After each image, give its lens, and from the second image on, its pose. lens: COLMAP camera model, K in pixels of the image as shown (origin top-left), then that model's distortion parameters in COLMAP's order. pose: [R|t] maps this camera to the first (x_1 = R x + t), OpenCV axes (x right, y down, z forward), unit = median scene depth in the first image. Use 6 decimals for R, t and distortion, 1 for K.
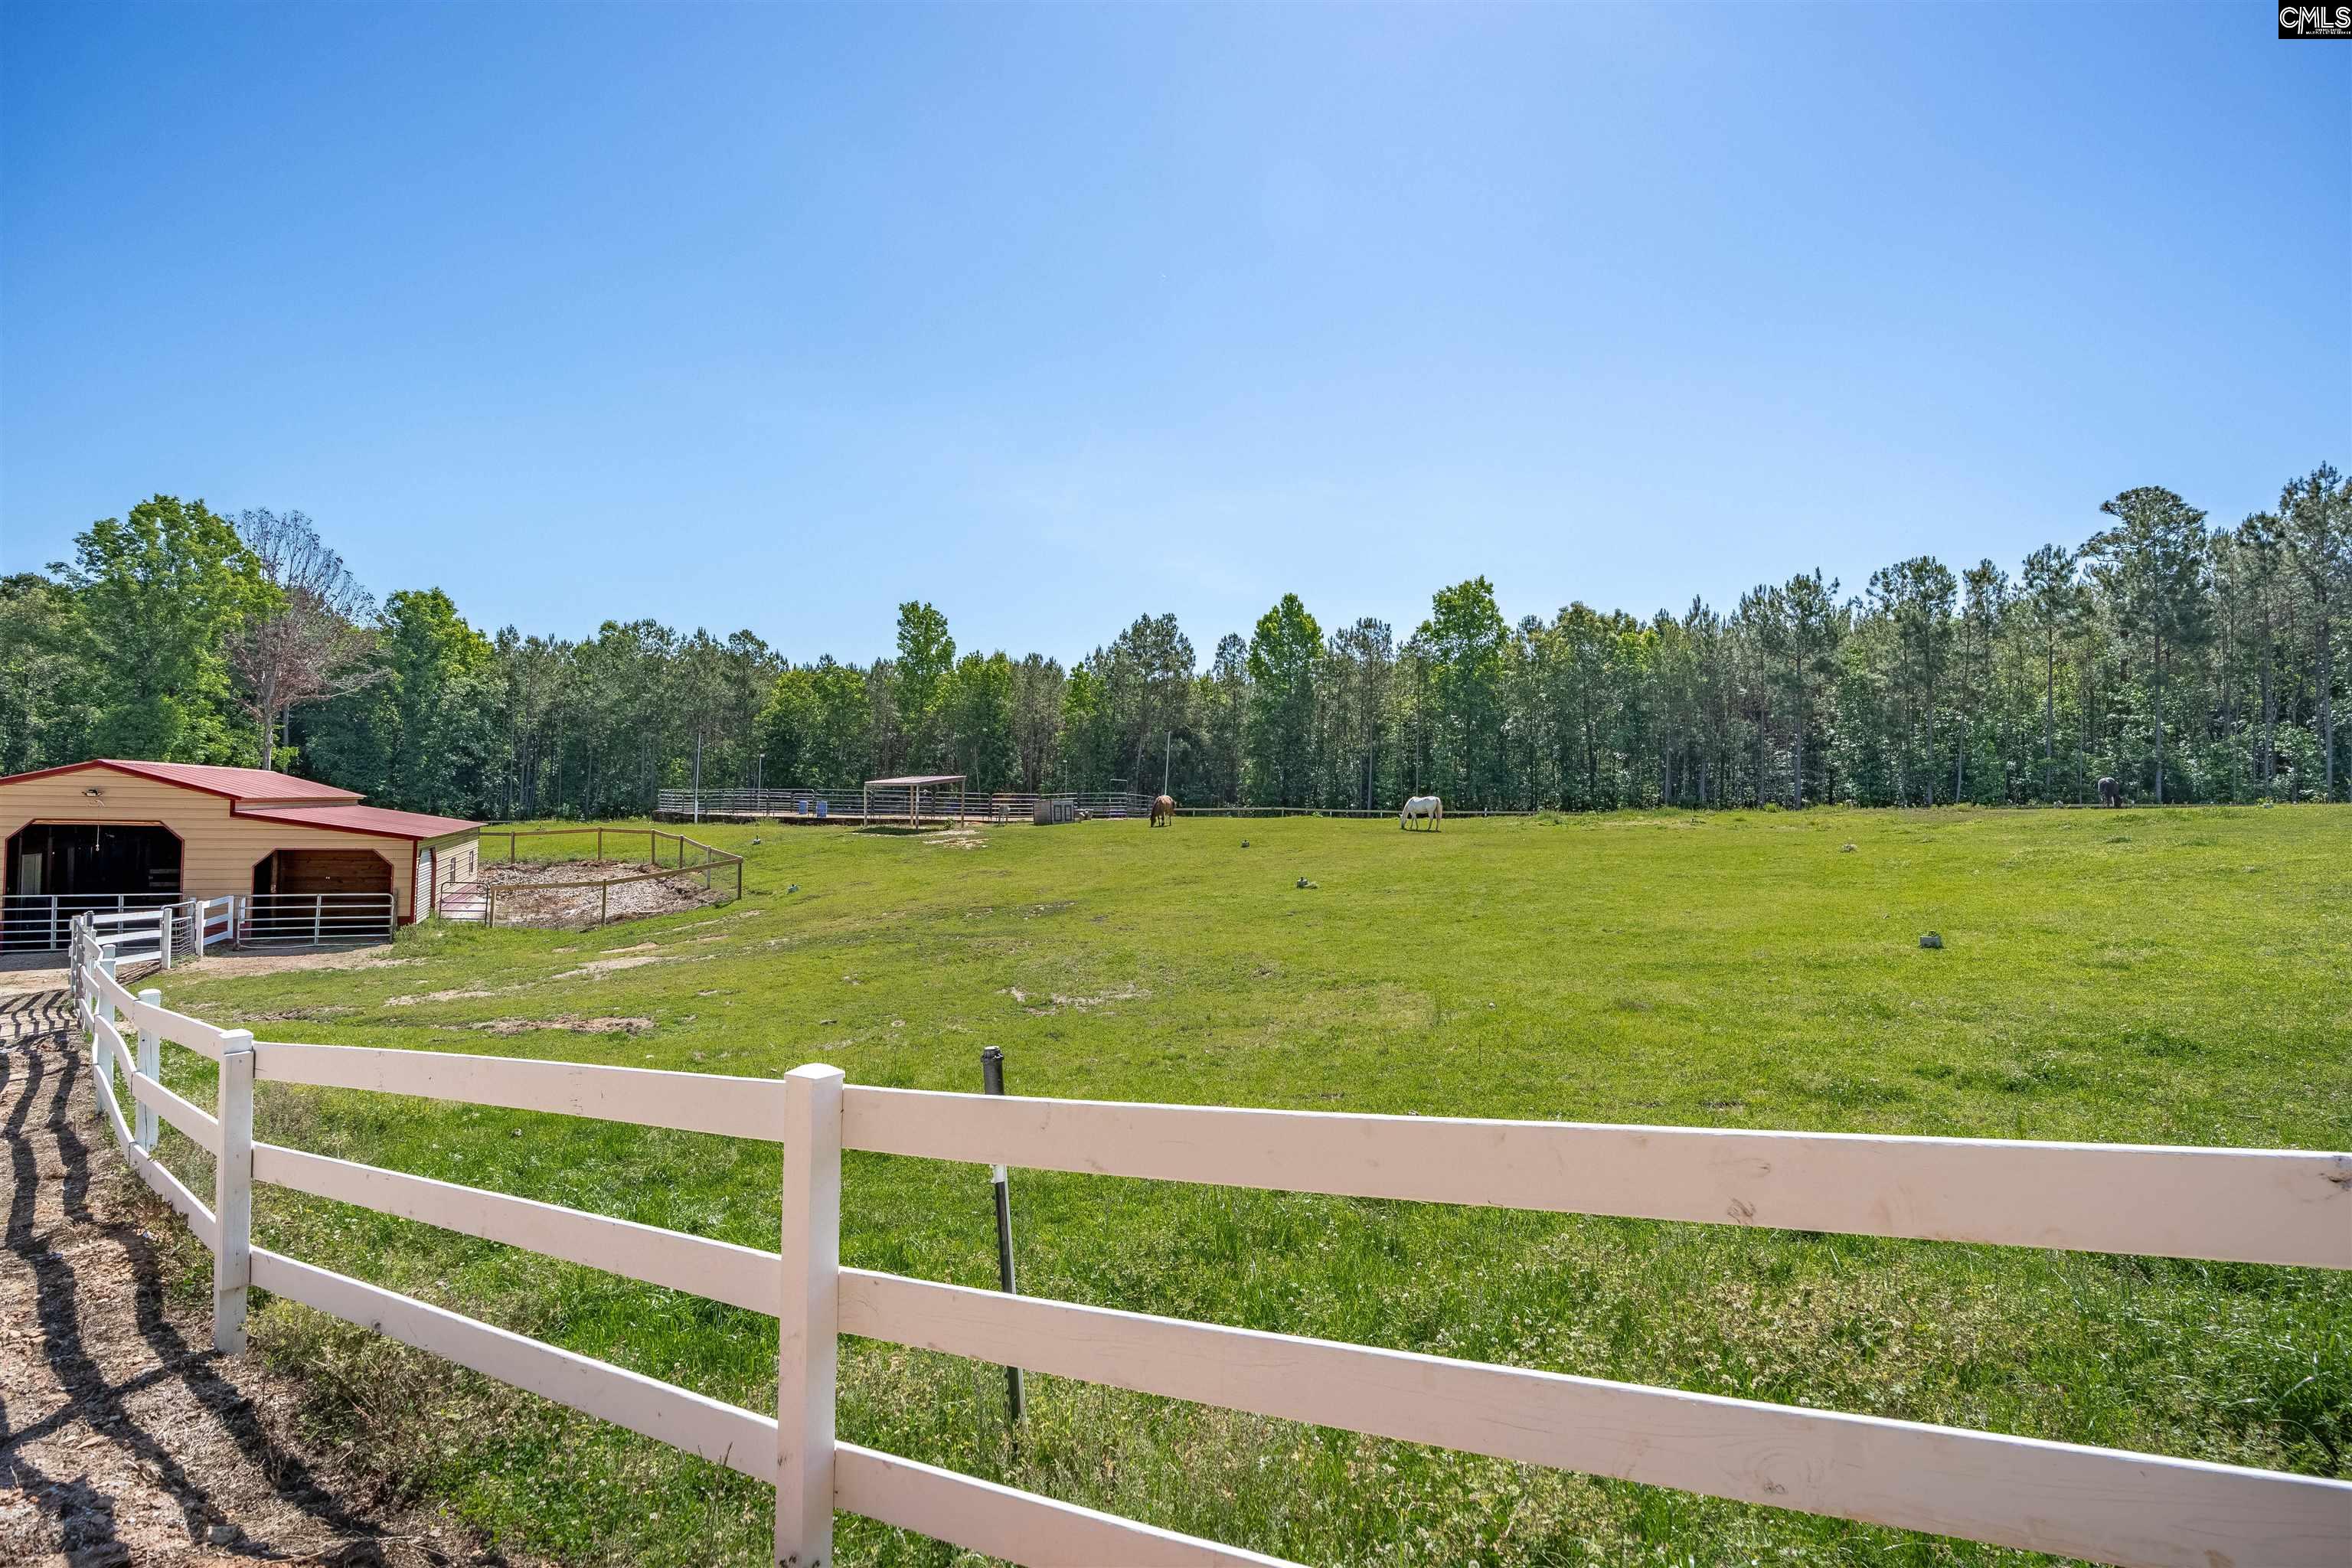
lens RADIAL K [[1108.3, 0, 1172.8], [0, 1108.3, 777.3], [0, 0, 1]] dist [-0.022426, 0.003284]
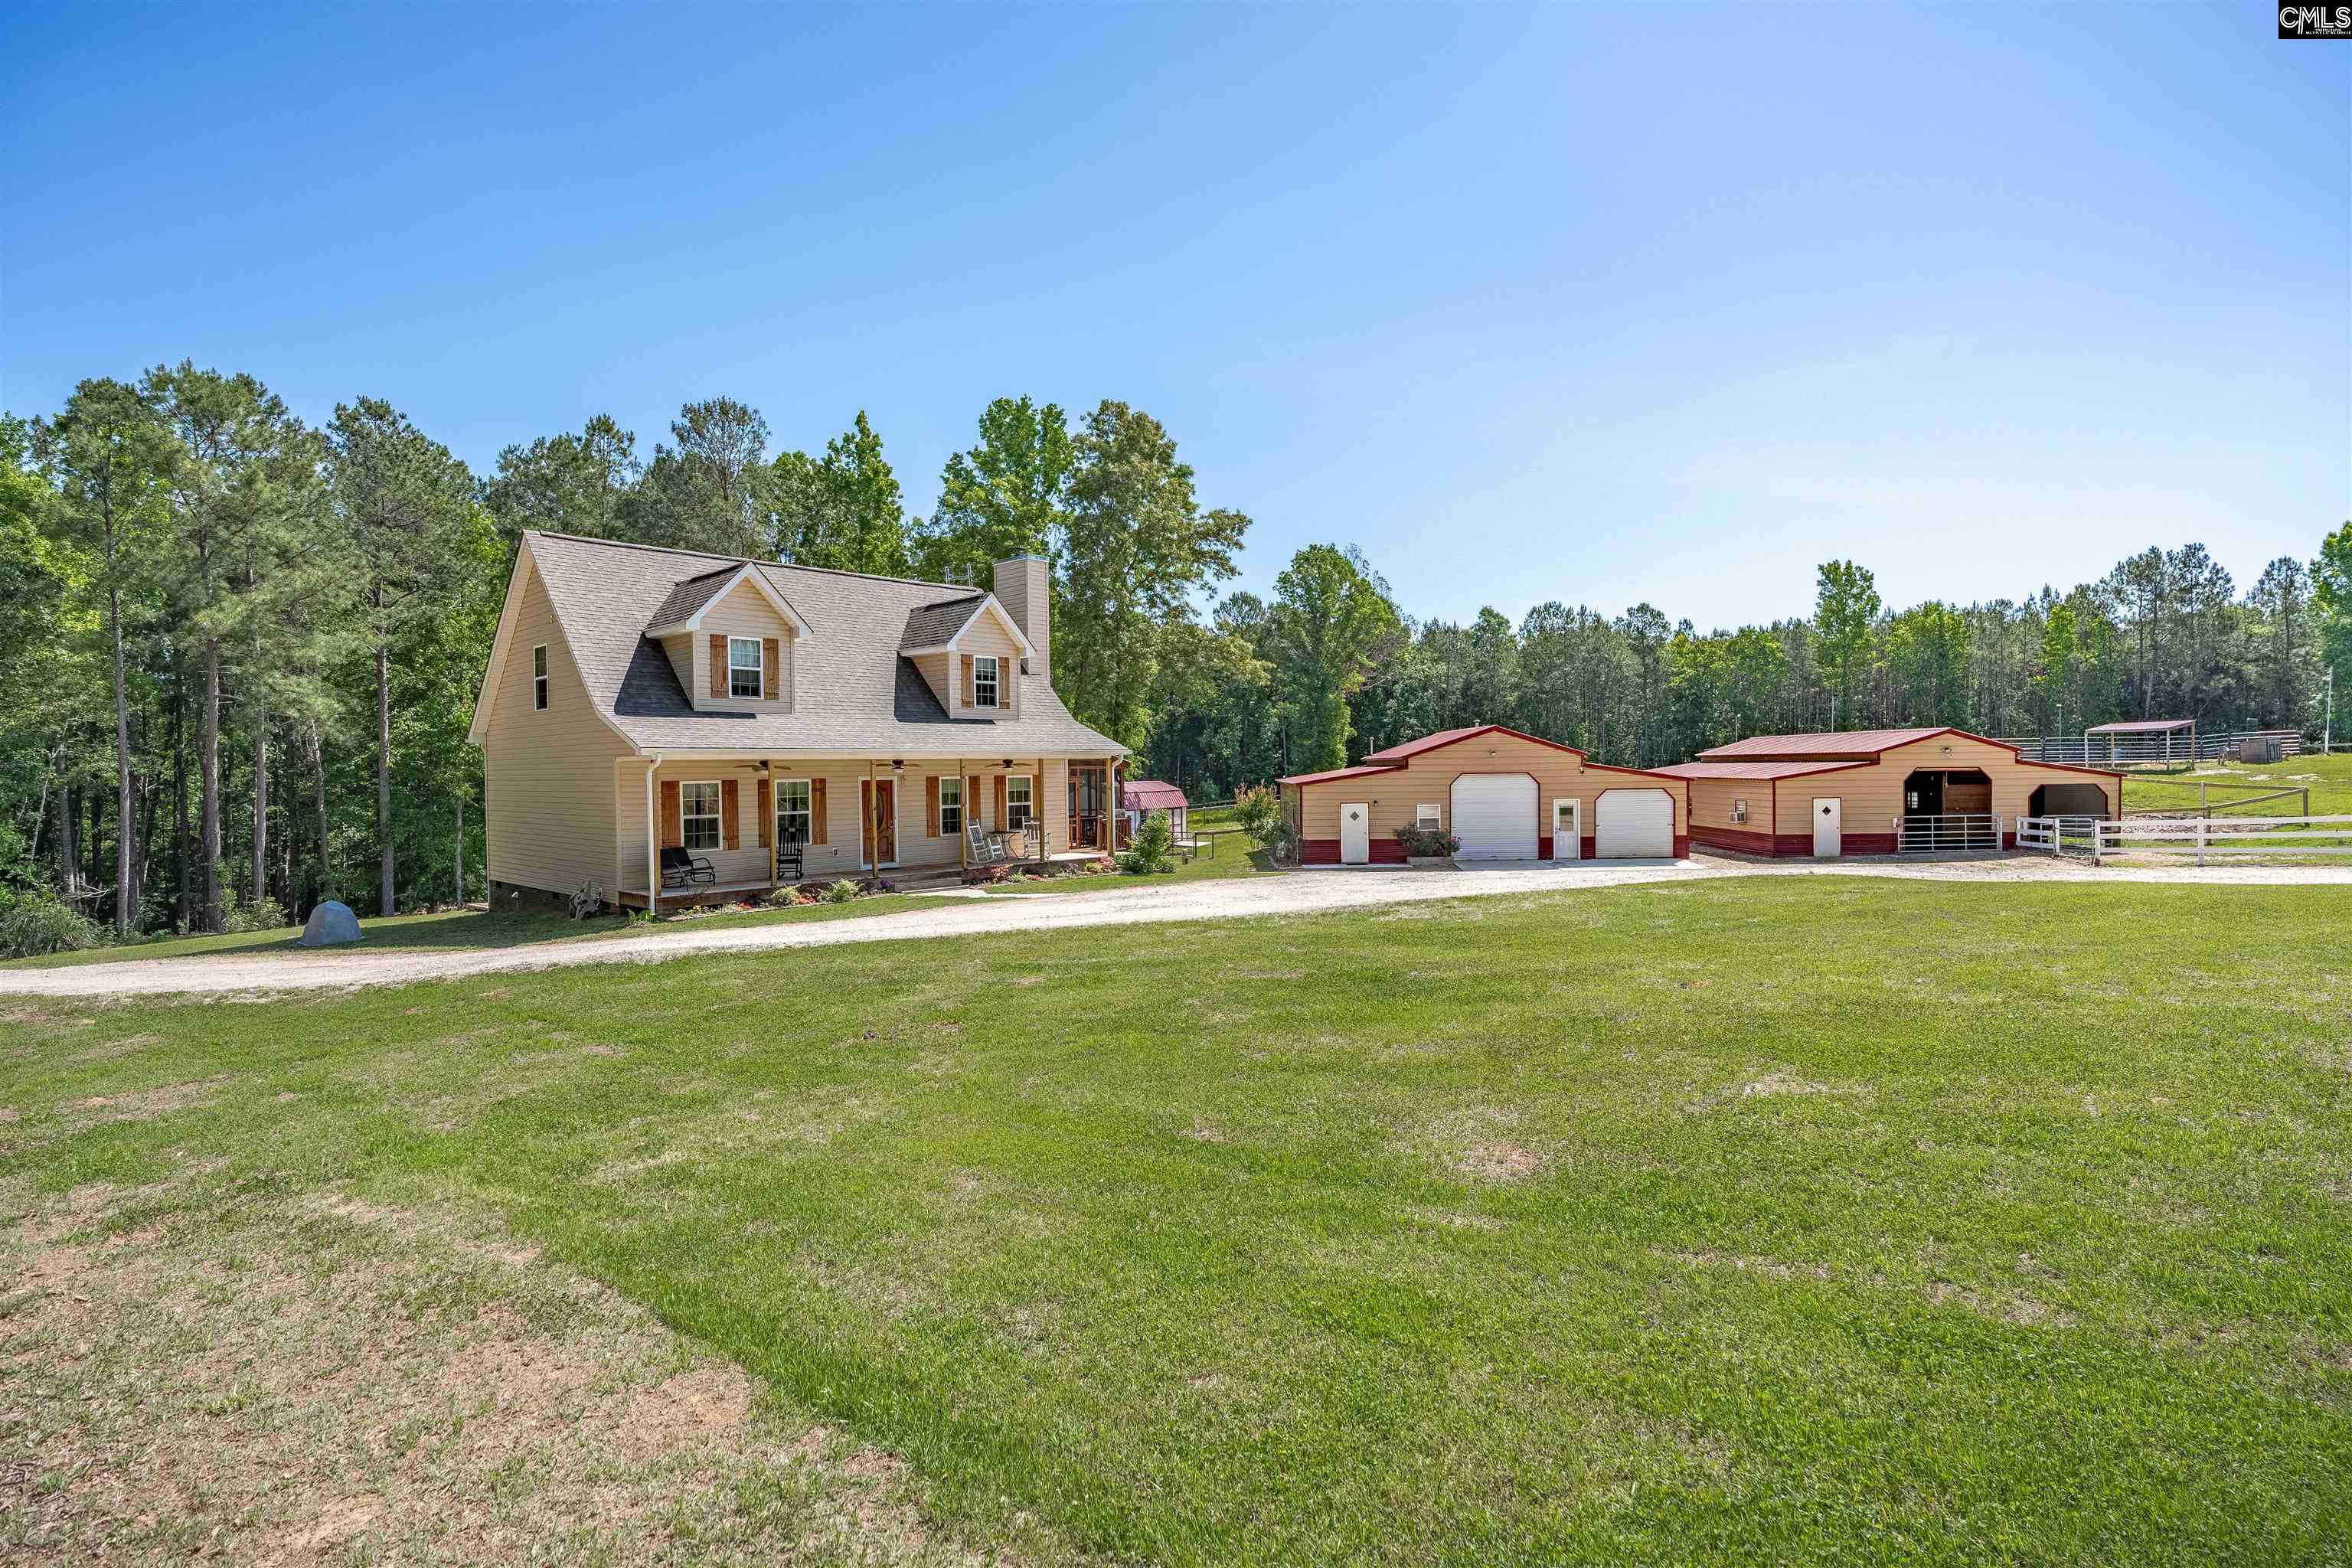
lens RADIAL K [[1108.3, 0, 1139.8], [0, 1108.3, 791.9], [0, 0, 1]] dist [-0.022426, 0.003284]
pose [[0.879349, -0.020726, -0.475727, -0.997826], [0.043792, 0.998338, 0.037451, -0.027201], [0.474160, -0.053766, 0.878795, -0.718071]]
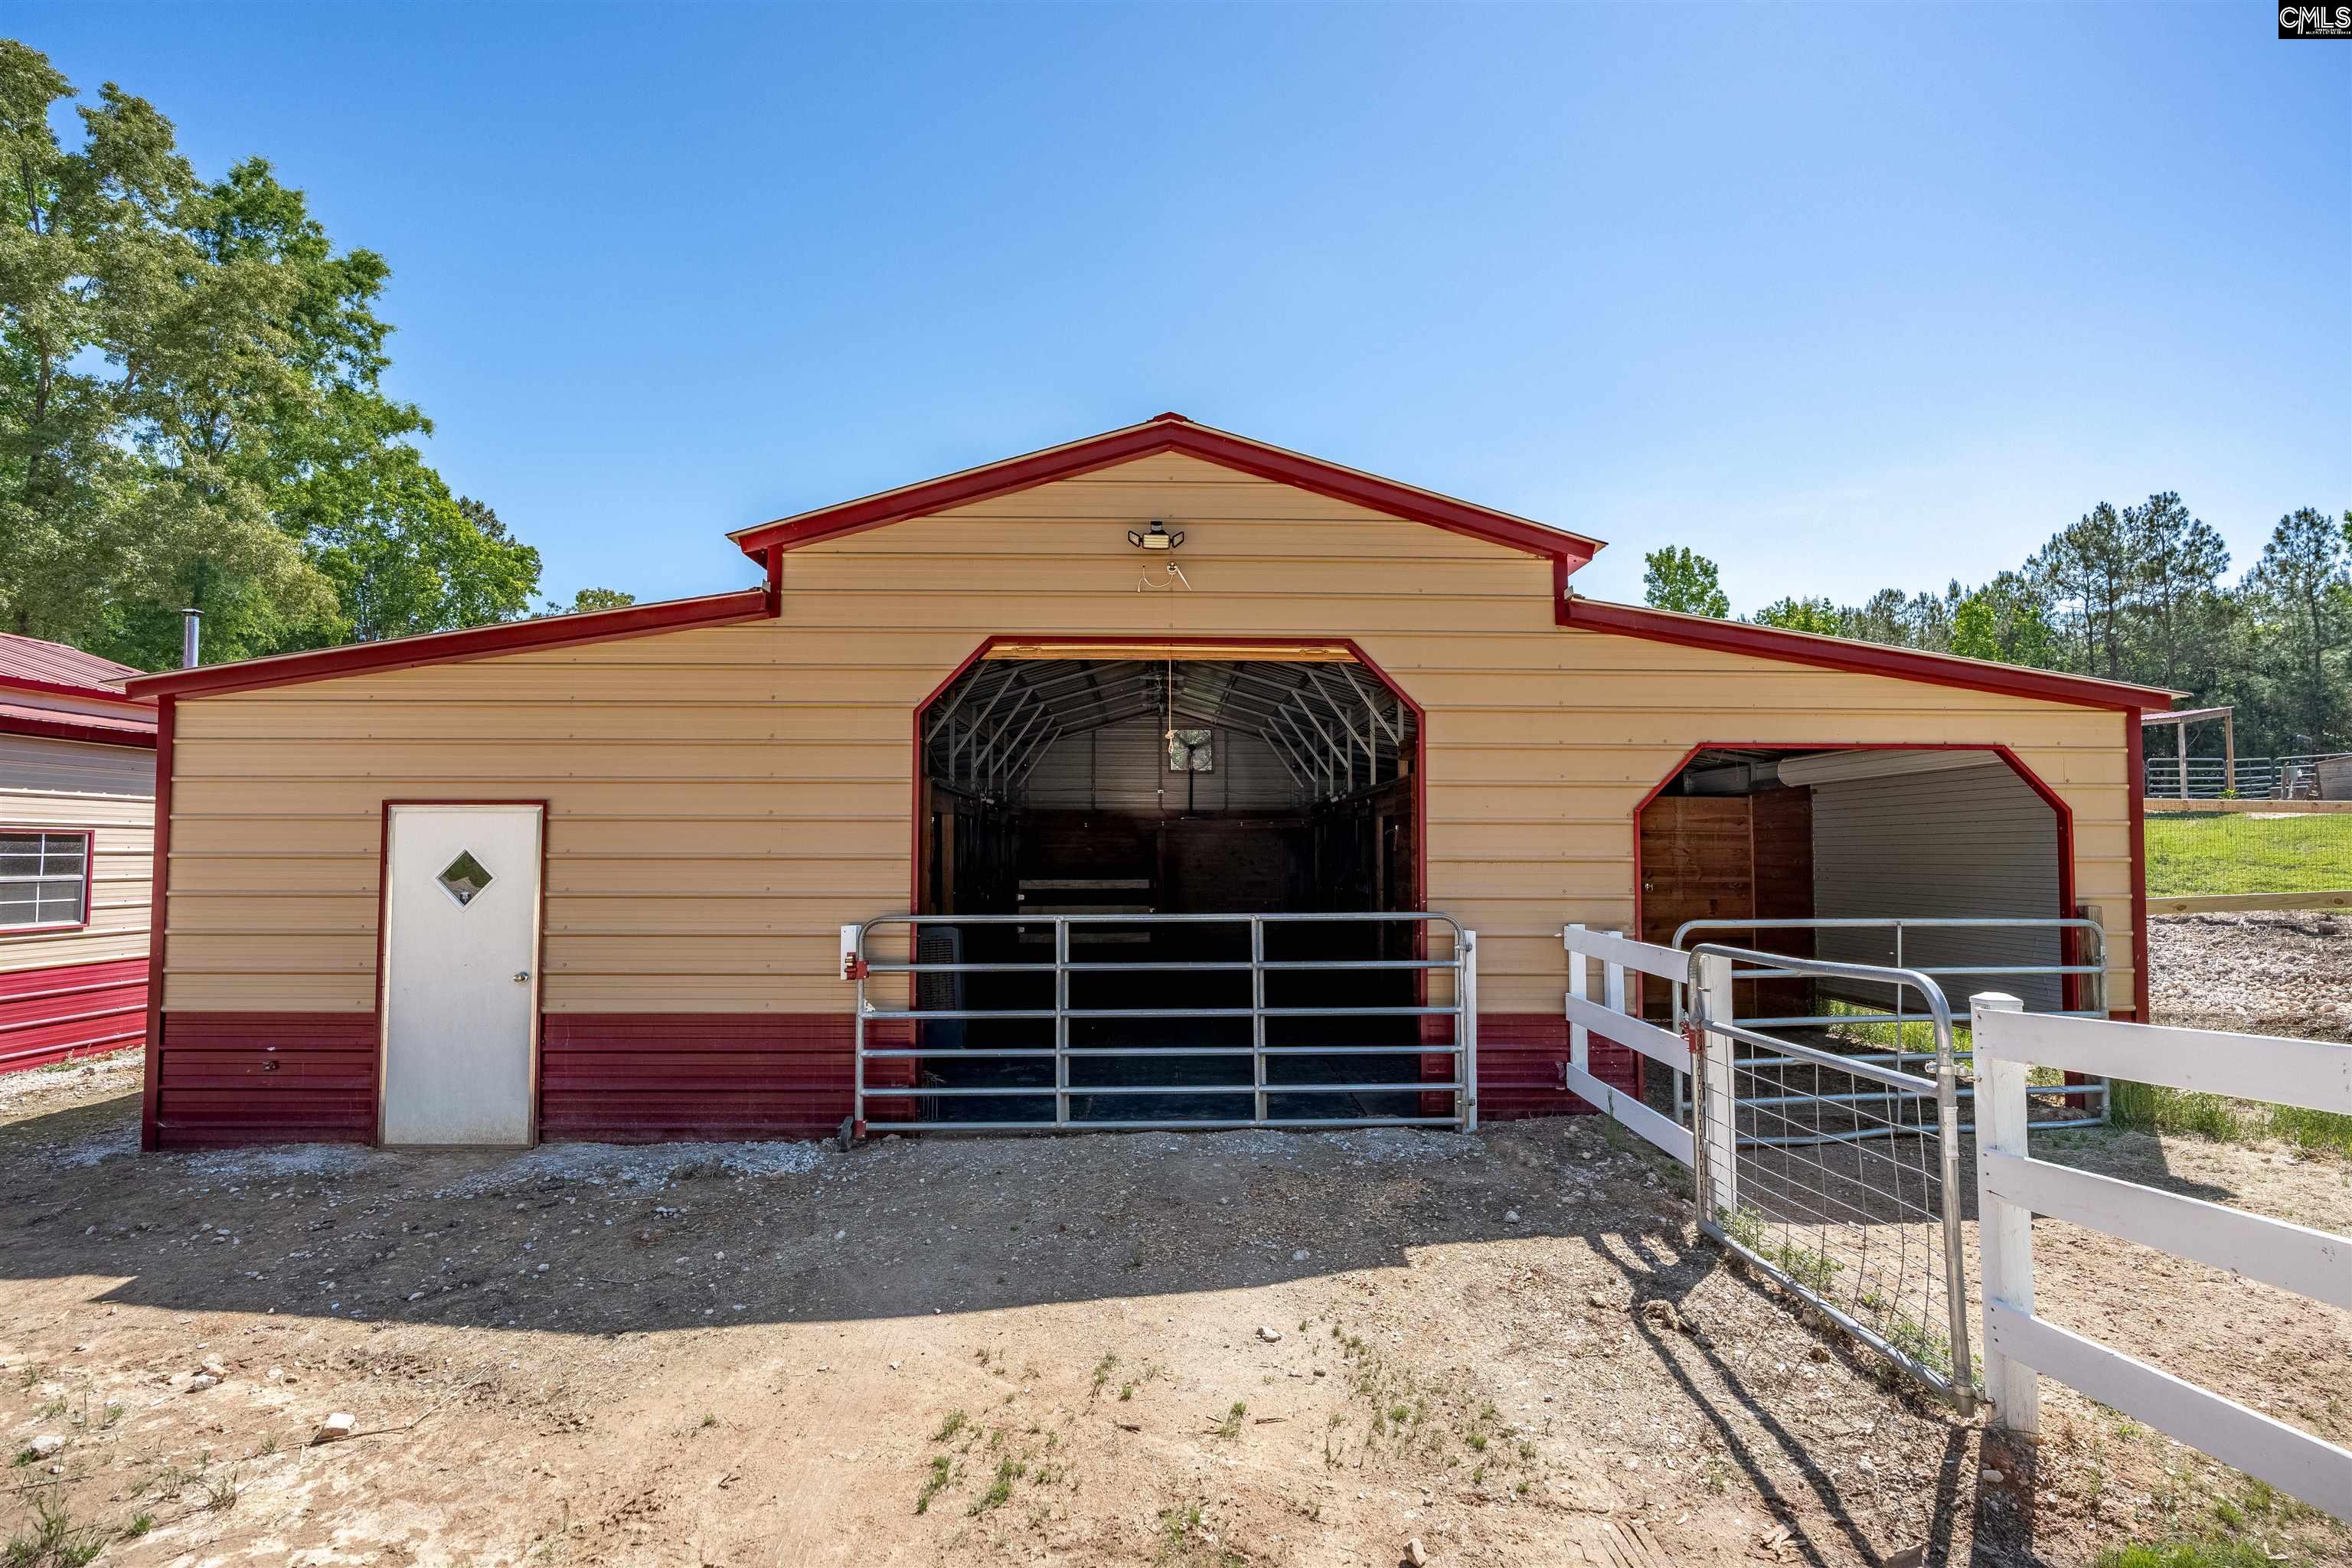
lens RADIAL K [[1108.3, 0, 1164.7], [0, 1108.3, 794.7], [0, 0, 1]] dist [-0.022426, 0.003284]
pose [[0.900235, -0.043572, -0.433218, -0.692647], [0.030728, 0.998857, -0.036610, 0.069877], [0.434318, 0.019645, 0.900545, 0.598492]]
